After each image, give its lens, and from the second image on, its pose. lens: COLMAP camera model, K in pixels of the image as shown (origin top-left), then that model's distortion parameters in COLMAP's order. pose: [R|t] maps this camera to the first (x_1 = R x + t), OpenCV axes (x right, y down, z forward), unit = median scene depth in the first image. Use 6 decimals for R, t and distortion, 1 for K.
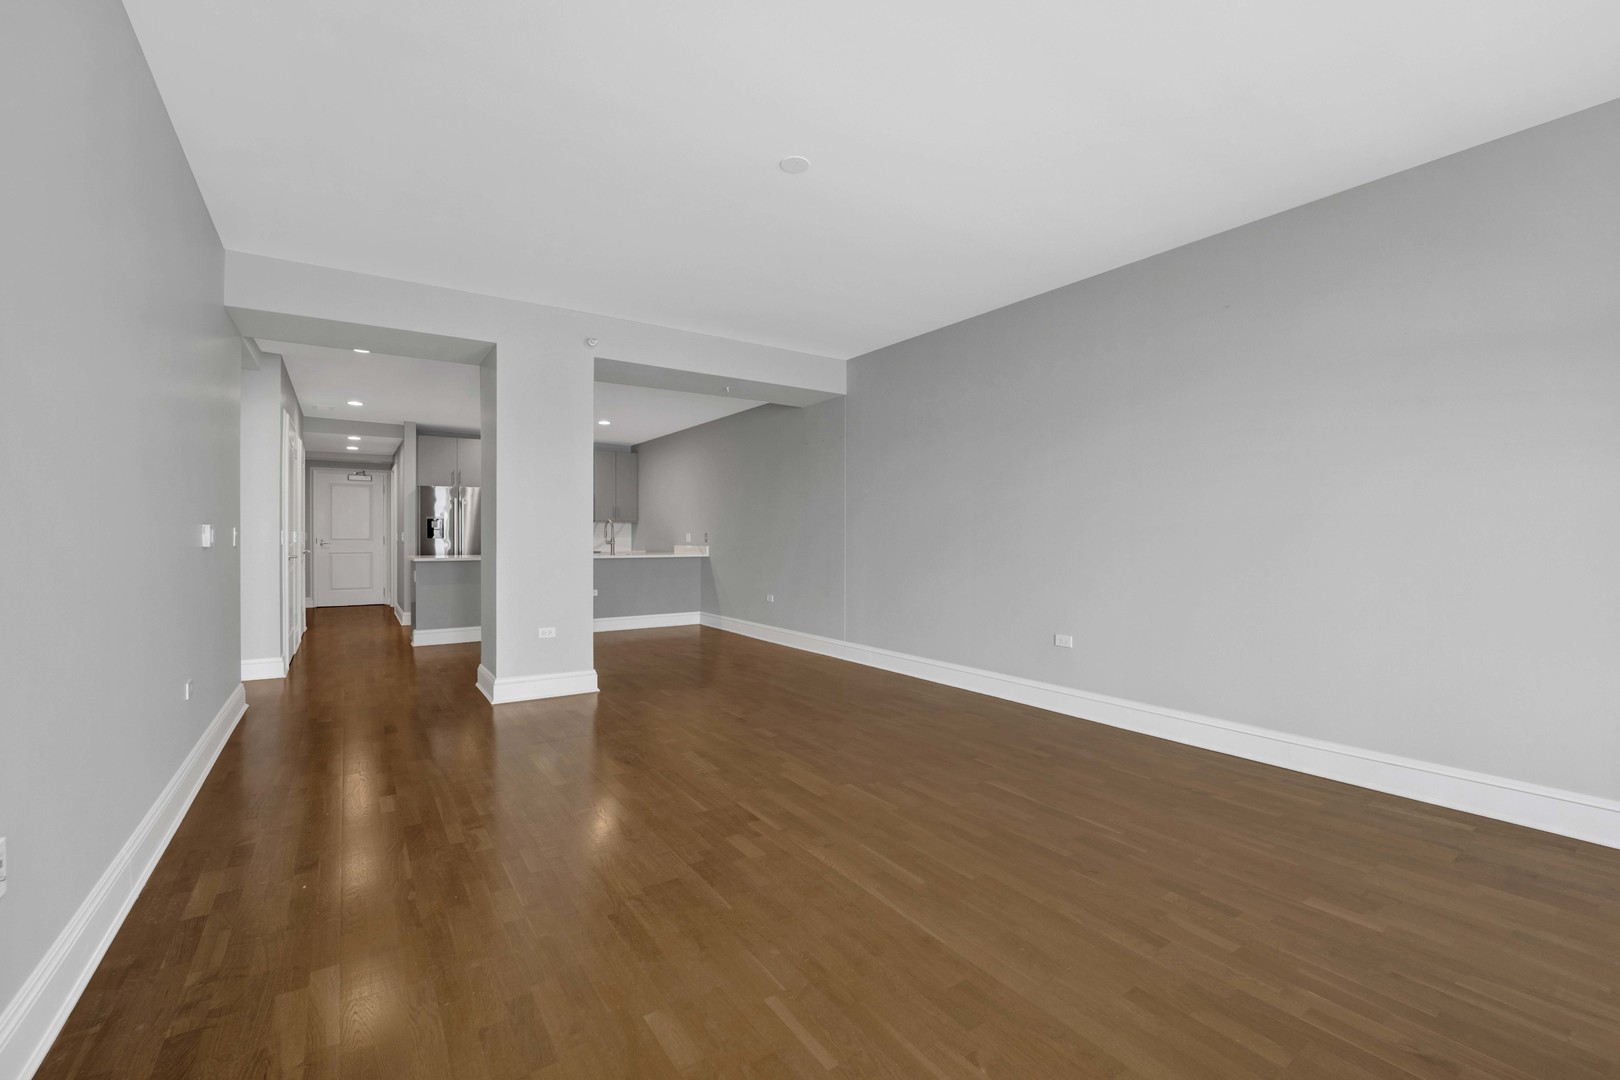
lens RADIAL K [[680.3, 0, 808.7], [0, 680.3, 538.5], [0, 0, 1]] dist [-0.016862, 0.000367]
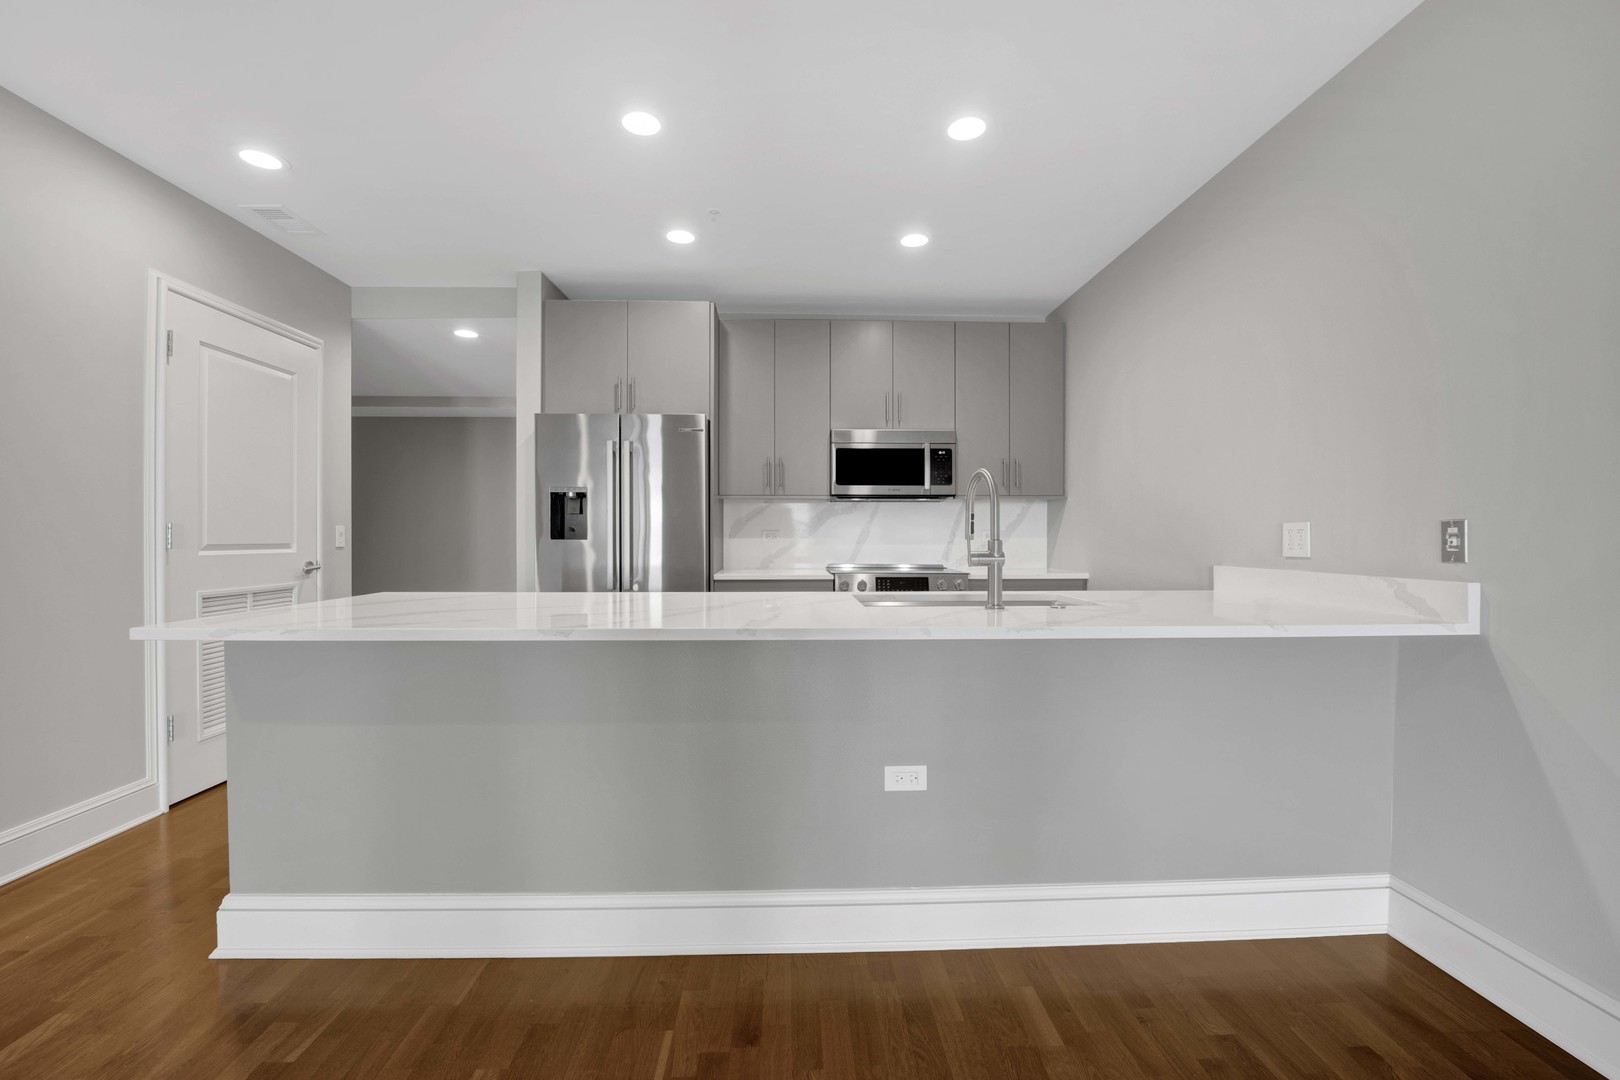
lens RADIAL K [[680.3, 0, 808.7], [0, 680.3, 538.5], [0, 0, 1]] dist [-0.016862, 0.000367]
pose [[0.845341, 0.003331, -0.534217, -0.284188], [-0.002497, 0.999994, 0.002283, -0.002117], [0.534221, -0.000595, 0.845345, 1.004122]]
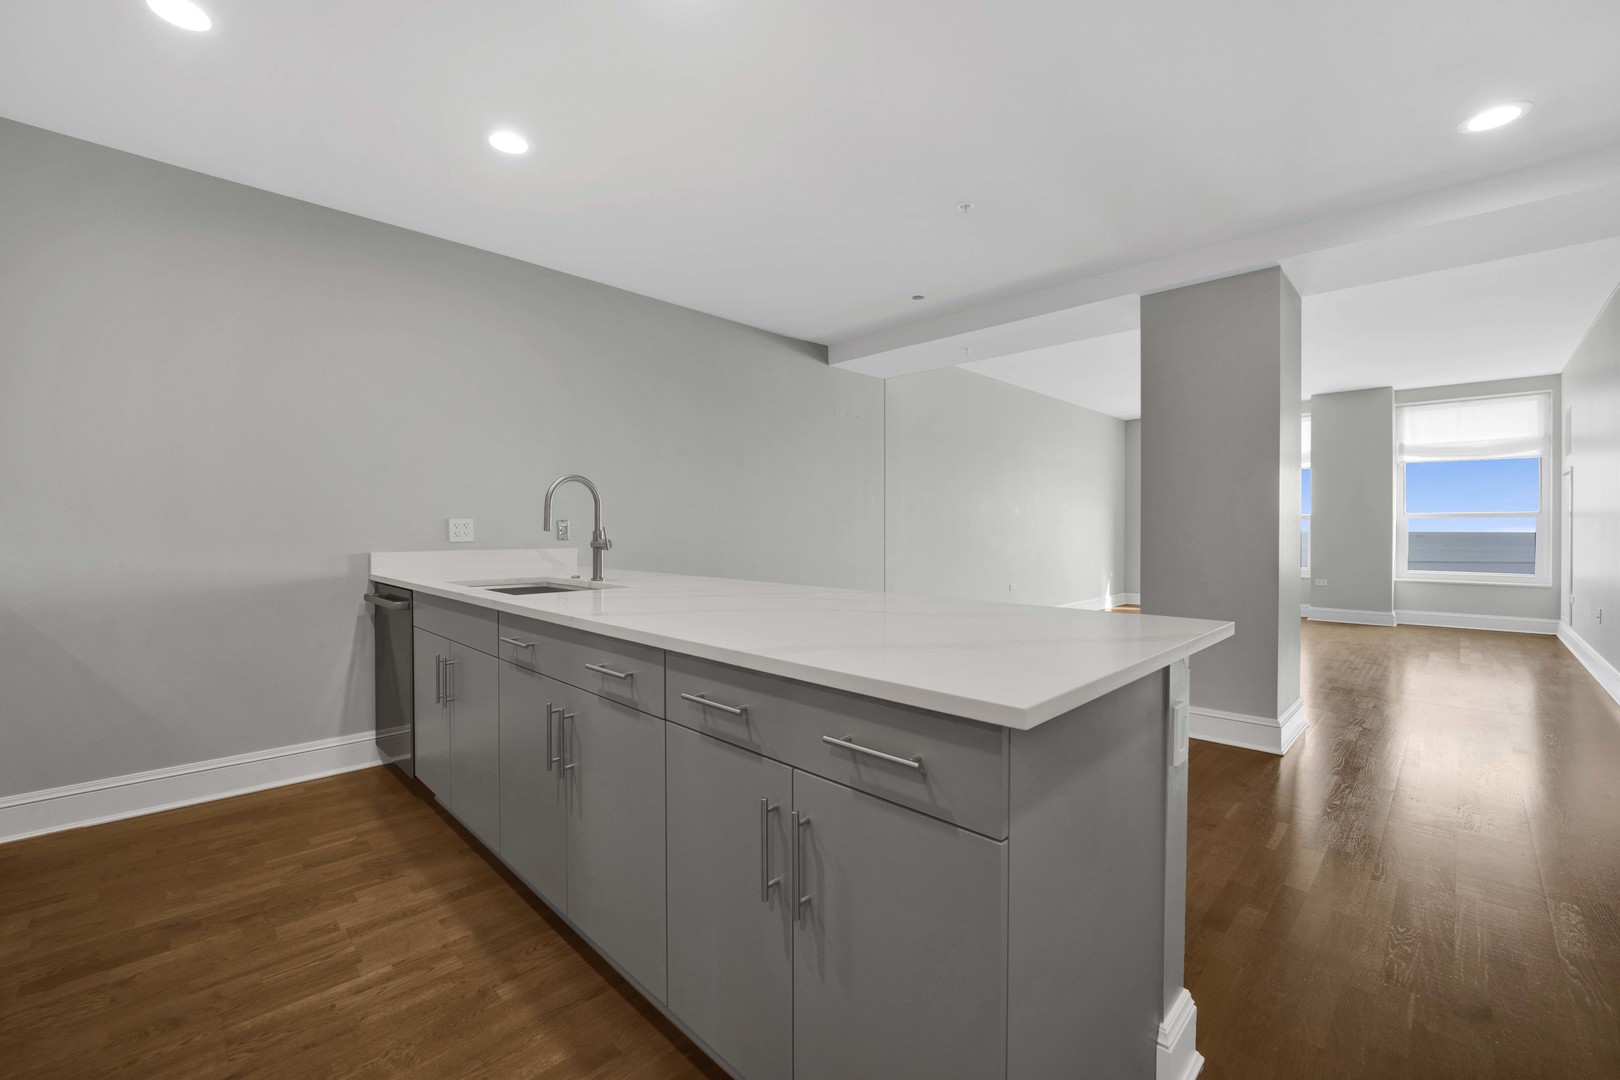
lens RADIAL K [[680.3, 0, 808.7], [0, 680.3, 538.5], [0, 0, 1]] dist [-0.016862, 0.000367]
pose [[-0.199790, -0.014329, 0.979734, -0.841212], [0.002137, 0.999884, 0.015059, -0.002177], [-0.979836, 0.005102, -0.199736, 1.284325]]
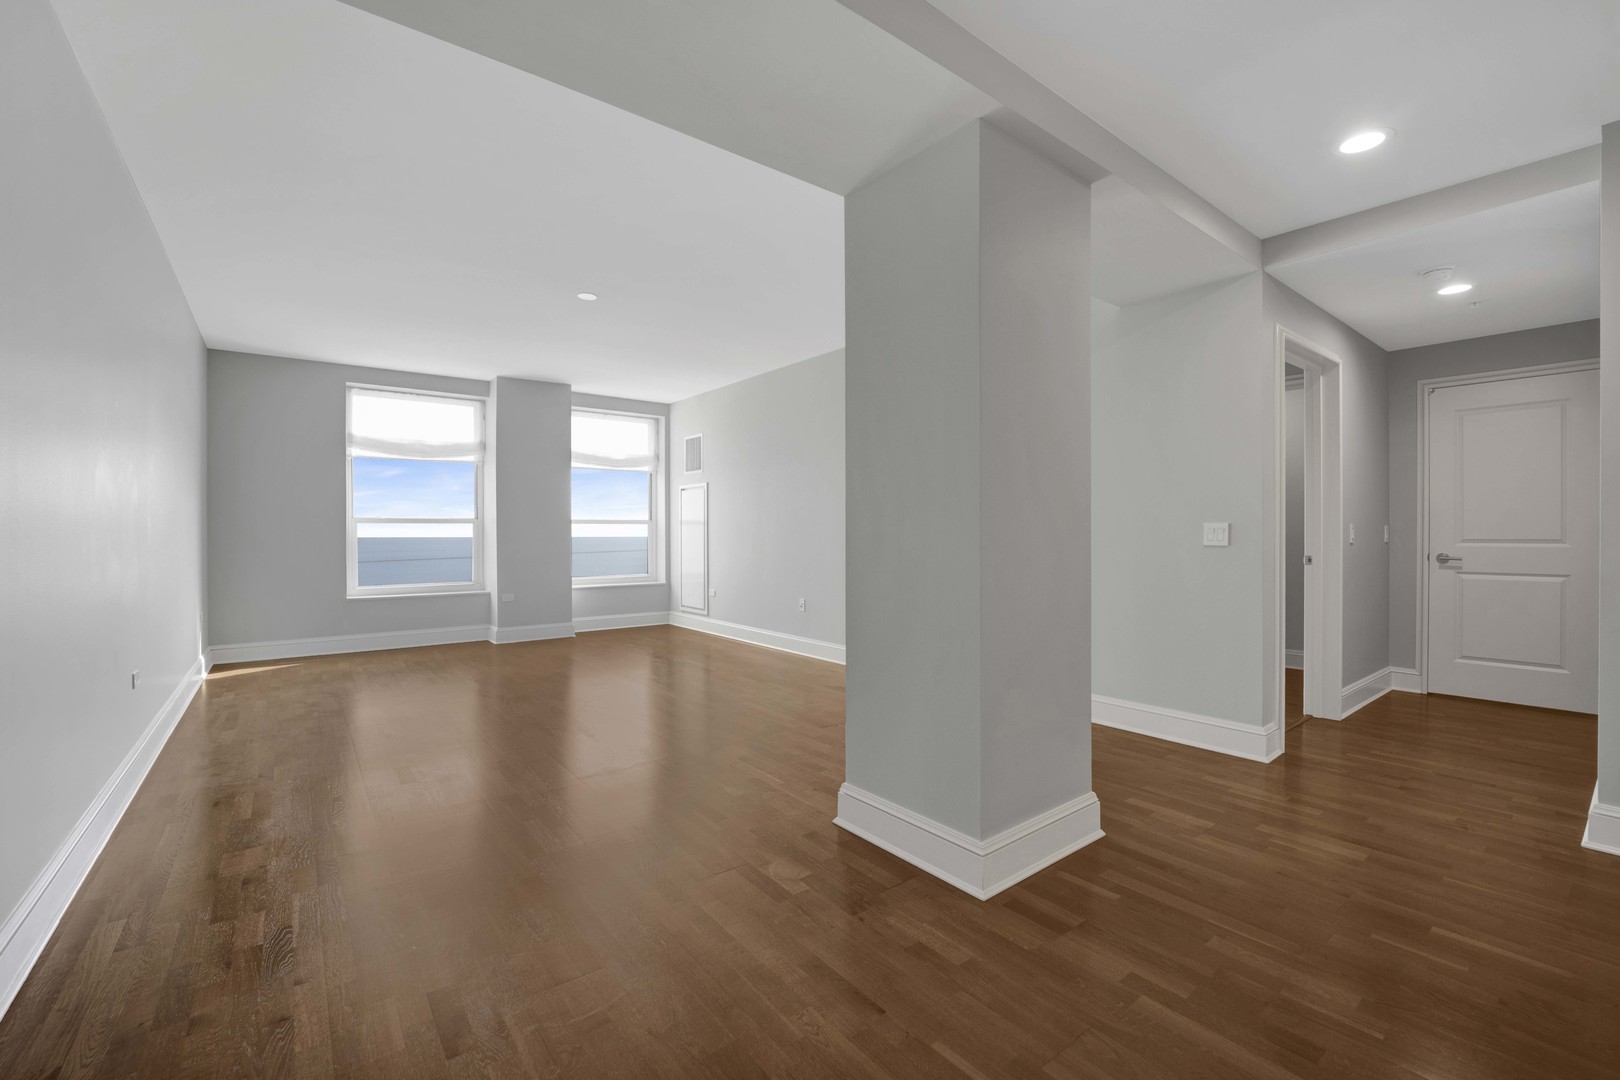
lens RADIAL K [[674.6, 0, 803.1], [0, 674.6, 537.0], [0, 0, 1]] dist [-0.028377, -0.000181]
pose [[-0.998246, -0.000369, -0.059203, -0.192663], [-0.000806, 0.999973, 0.007347, -0.003691], [0.059199, 0.007382, -0.998219, 1.183788]]
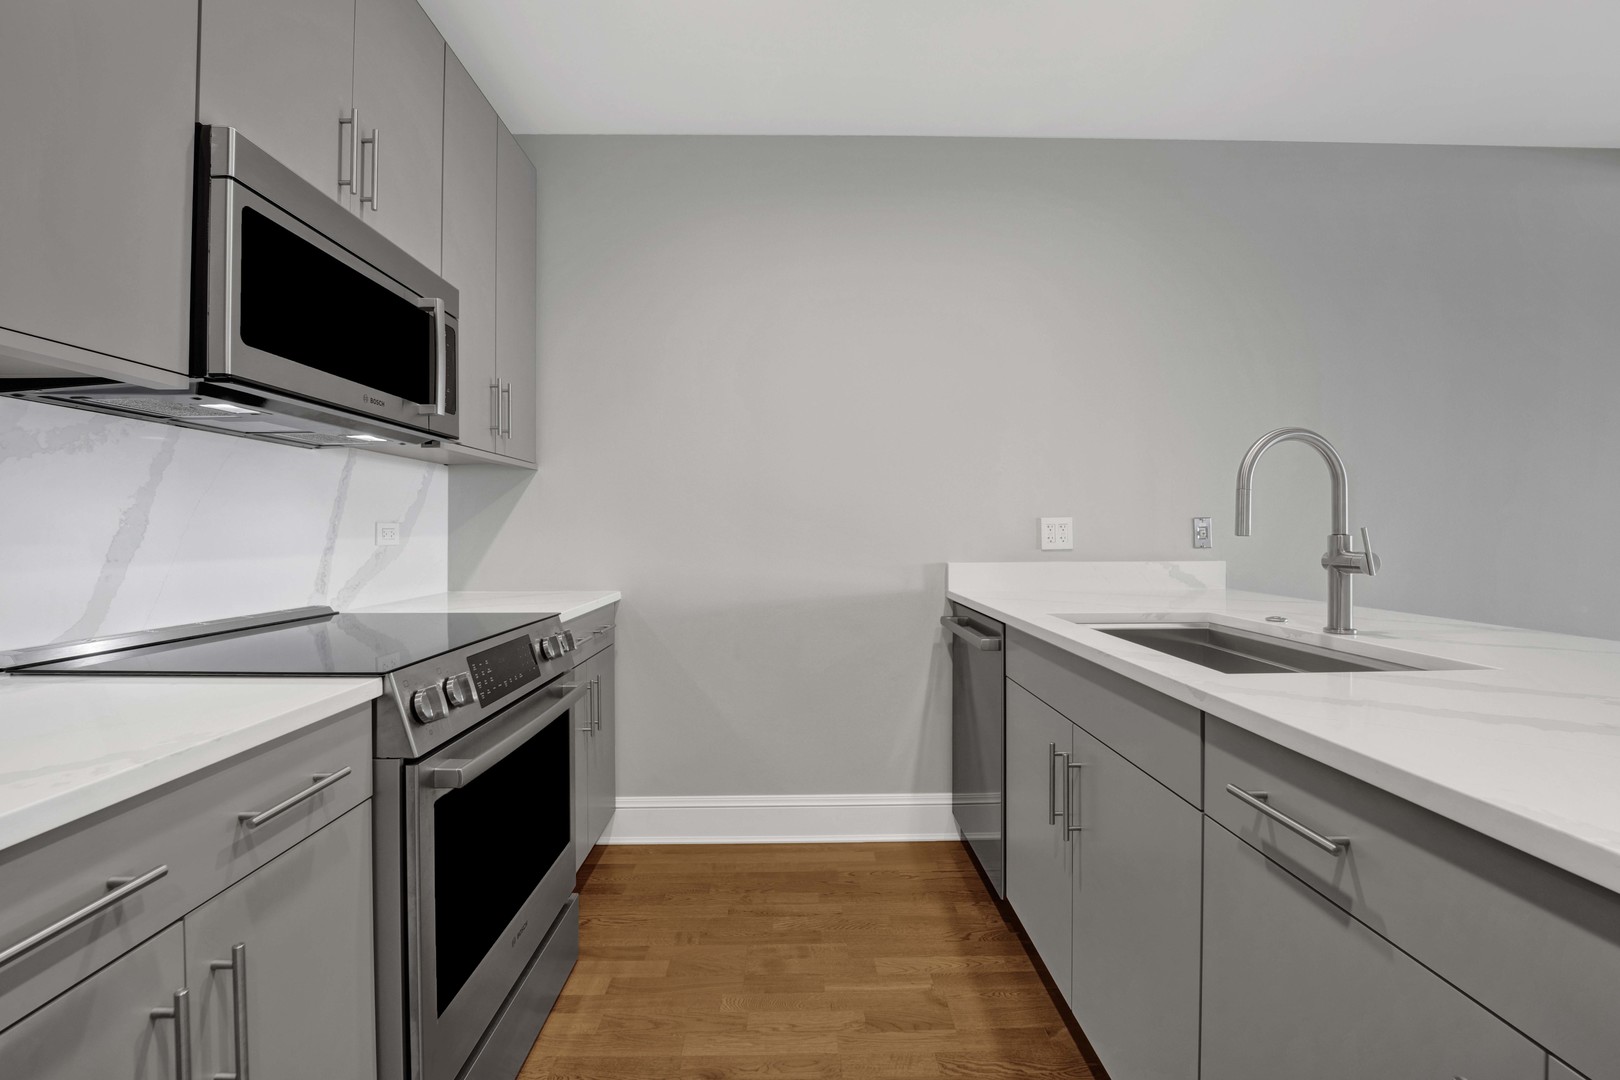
lens RADIAL K [[689.0, 0, 782.4], [0, 689.0, 523.5], [0, 0, 1]] dist [-0.014126, 0.000092]
pose [[0.560173, 0.005745, 0.828356, -0.673083], [0.006896, 0.999909, -0.011598, -0.003388], [-0.828347, 0.012209, 0.560082, 1.356893]]
